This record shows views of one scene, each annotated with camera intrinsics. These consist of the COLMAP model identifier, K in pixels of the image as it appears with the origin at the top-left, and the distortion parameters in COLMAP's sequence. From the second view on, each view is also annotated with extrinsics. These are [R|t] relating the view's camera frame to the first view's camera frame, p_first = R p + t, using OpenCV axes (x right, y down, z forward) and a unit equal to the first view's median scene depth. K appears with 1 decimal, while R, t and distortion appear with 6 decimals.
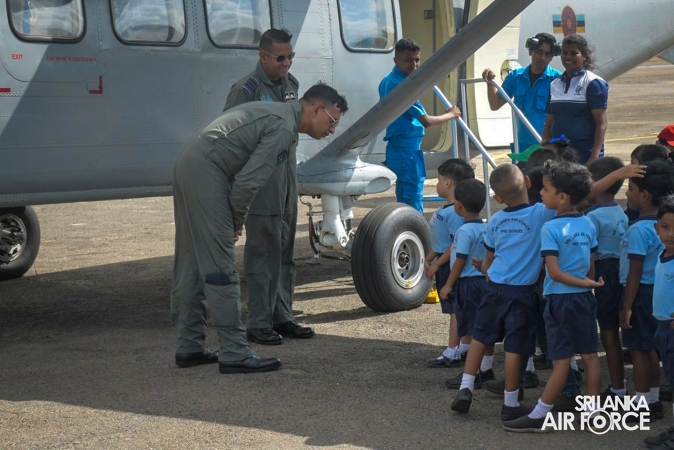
lens RADIAL K [[1492.8, 0, 337.0], [0, 1492.8, 225.0], [0, 0, 1]] dist [0.291518, -0.034087]
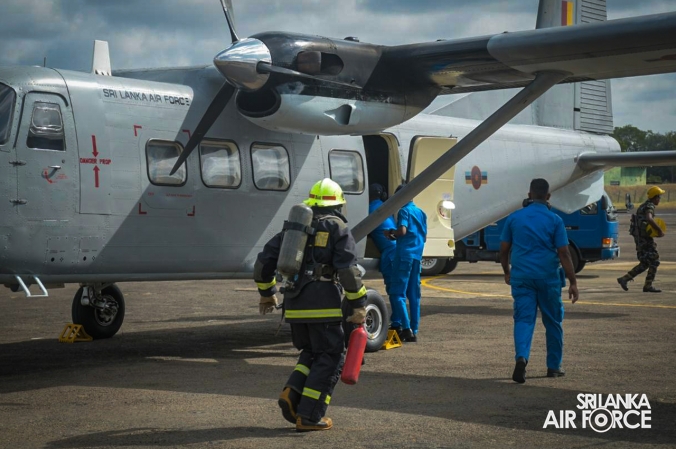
lens RADIAL K [[1497.2, 0, 338.0], [0, 1497.2, 224.5], [0, 0, 1]] dist [0.291518, -0.034087]
pose [[0.999126, 0.020901, 0.036189, -0.050010], [-0.017684, 0.996047, -0.087048, 0.060467], [-0.037866, 0.086332, 0.995547, -0.624402]]
